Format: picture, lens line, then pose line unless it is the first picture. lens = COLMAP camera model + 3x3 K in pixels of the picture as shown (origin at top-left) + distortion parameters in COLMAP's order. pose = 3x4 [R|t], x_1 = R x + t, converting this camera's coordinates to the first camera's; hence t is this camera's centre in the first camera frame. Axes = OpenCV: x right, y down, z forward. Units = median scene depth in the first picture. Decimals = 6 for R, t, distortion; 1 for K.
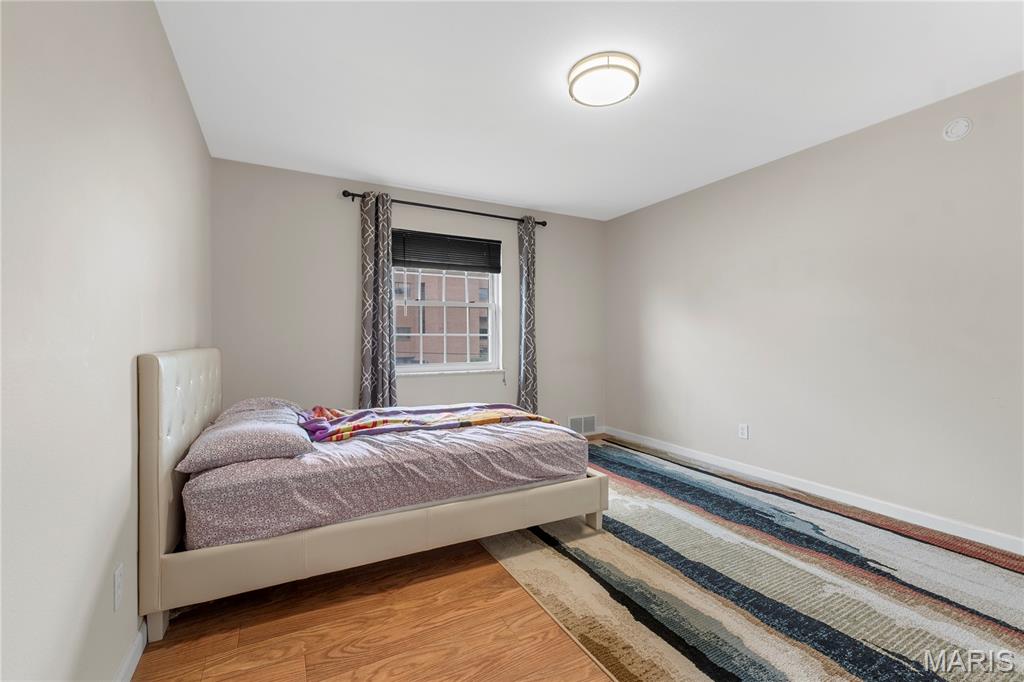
lens RADIAL K [[433.0, 0, 509.5], [0, 433.0, 340.5], [0, 0, 1]] dist [0.006479, -0.001036]
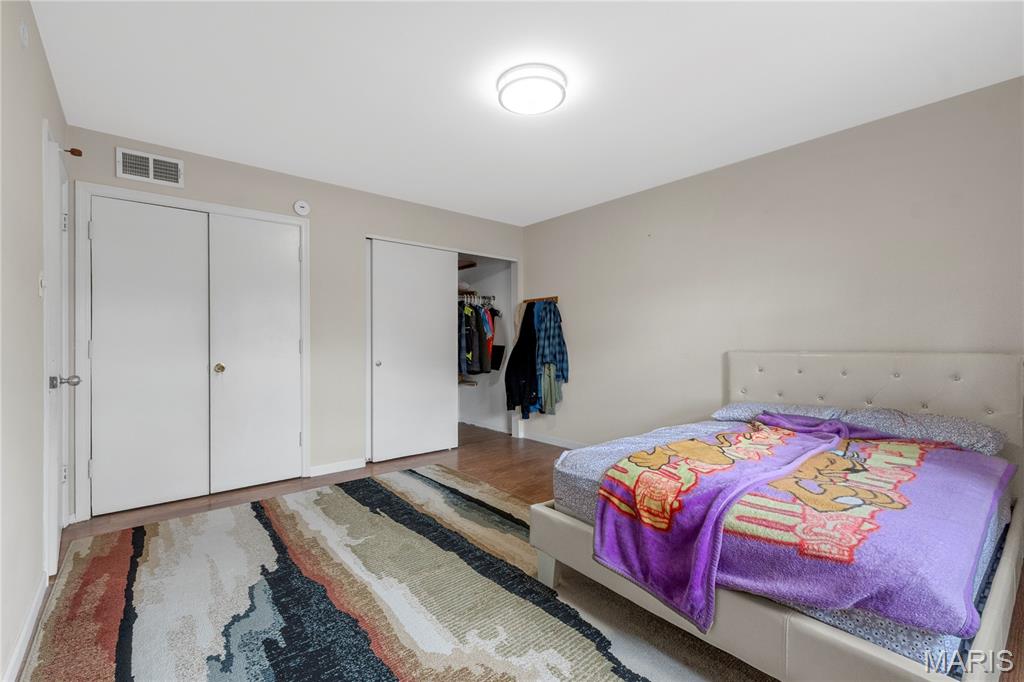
lens RADIAL K [[438.5, 0, 506.7], [0, 438.5, 344.1], [0, 0, 1]] dist [0.001533, 0.000202]
pose [[-0.979809, 0.002217, -0.199924, 0.441750], [0.002175, 0.999998, 0.000432, -0.003717], [0.199925, -0.000012, -0.979811, 1.826164]]
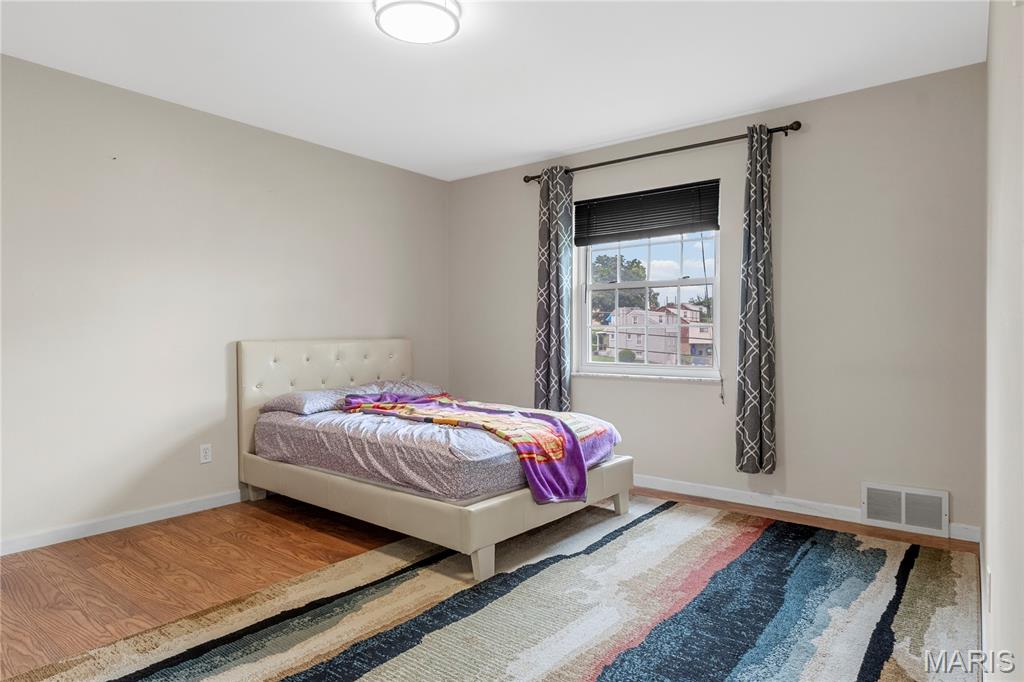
lens RADIAL K [[603.6, 0, 501.6], [0, 603.6, 337.4], [0, 0, 1]] dist [0.002151, 0.000615]
pose [[0.389782, 0.006697, -0.920883, 1.224014], [-0.000449, 0.999975, 0.007082, -0.000671], [0.920907, -0.002347, 0.389775, 0.638597]]
